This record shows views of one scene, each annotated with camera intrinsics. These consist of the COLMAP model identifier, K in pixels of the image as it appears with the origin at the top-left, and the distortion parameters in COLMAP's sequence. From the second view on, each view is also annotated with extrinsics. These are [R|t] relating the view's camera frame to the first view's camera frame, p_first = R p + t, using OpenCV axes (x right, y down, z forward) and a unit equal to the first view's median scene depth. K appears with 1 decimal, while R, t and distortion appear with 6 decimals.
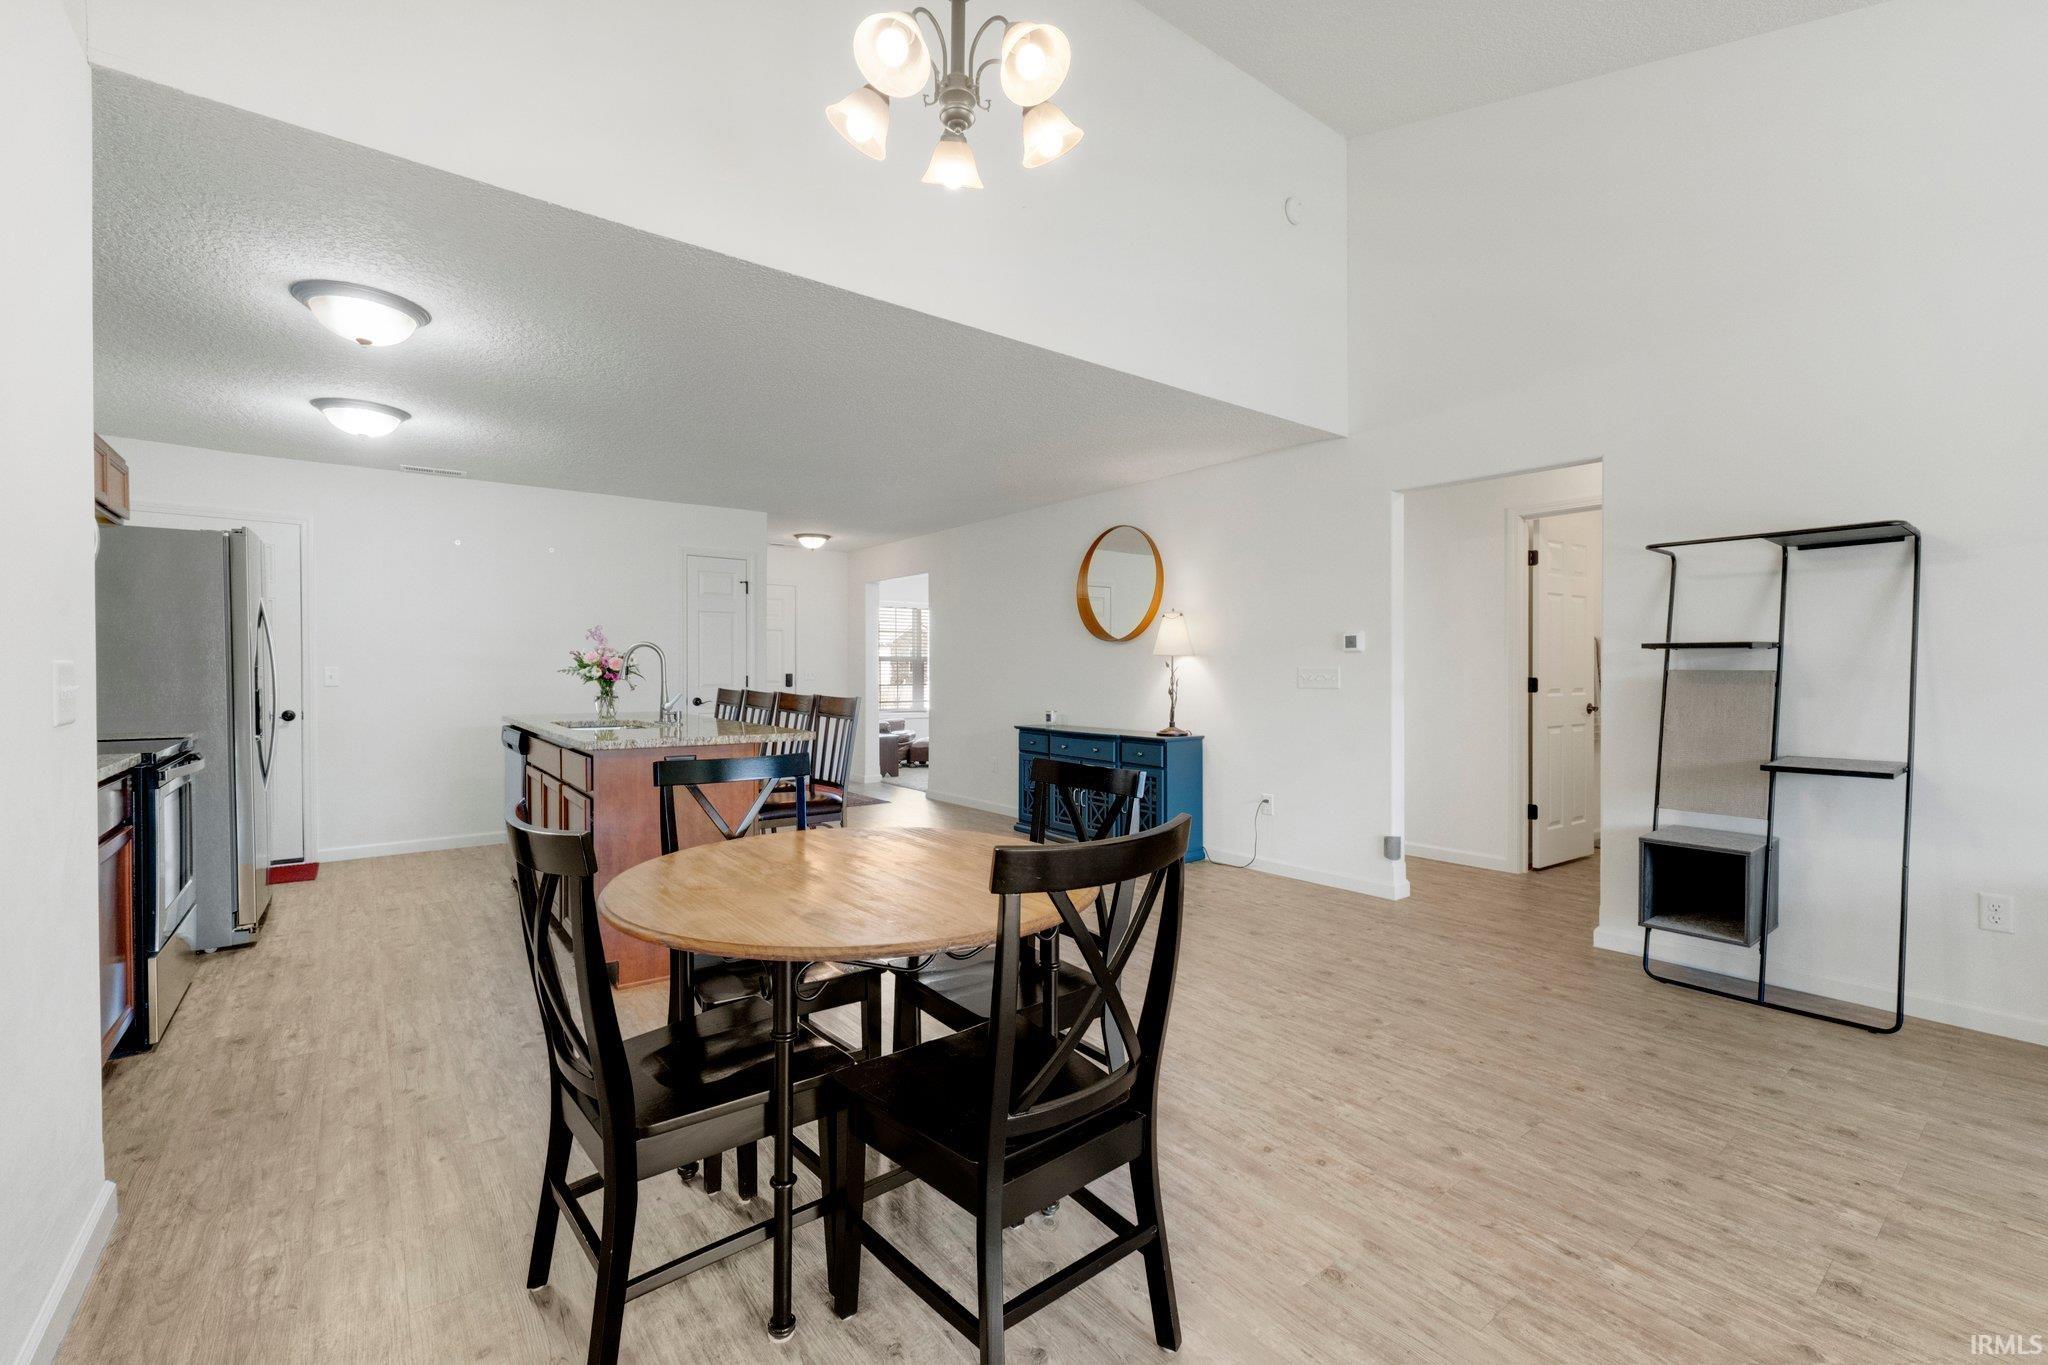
lens RADIAL K [[863.6, 0, 1021.7], [0, 863.6, 683.8], [0, 0, 1]] dist [-0.002964, -0.000476]
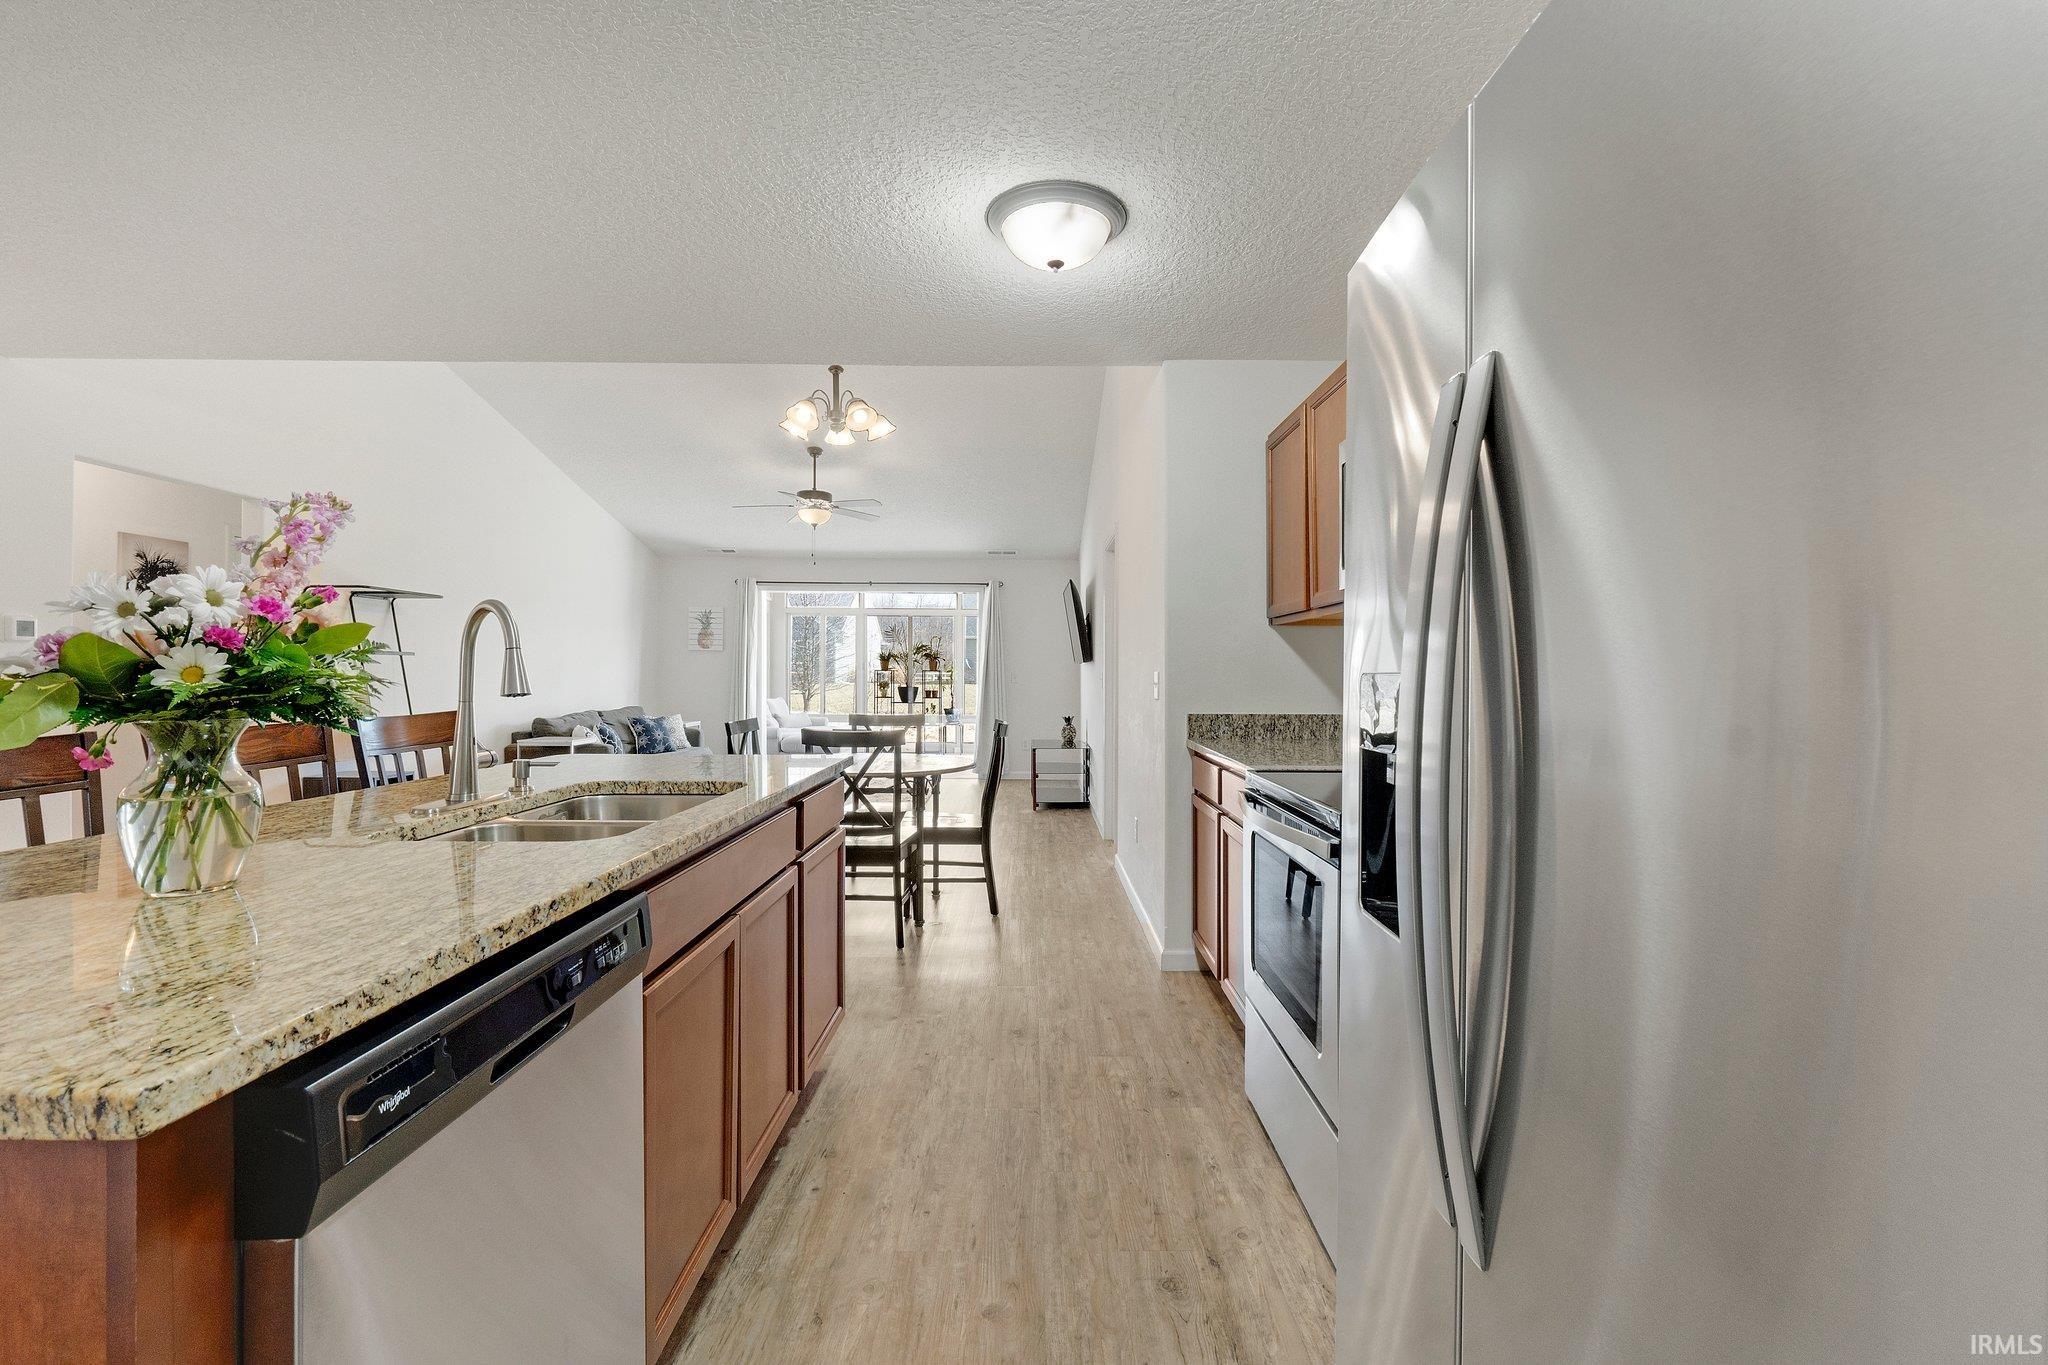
lens RADIAL K [[863.6, 0, 1022.8], [0, 863.6, 684.4], [0, 0, 1]] dist [-0.002964, -0.000476]
pose [[-0.786630, -0.014287, 0.617260, -0.916207], [-0.000170, 0.999737, 0.022924, -0.017804], [-0.617425, 0.017928, -0.786425, 1.231184]]
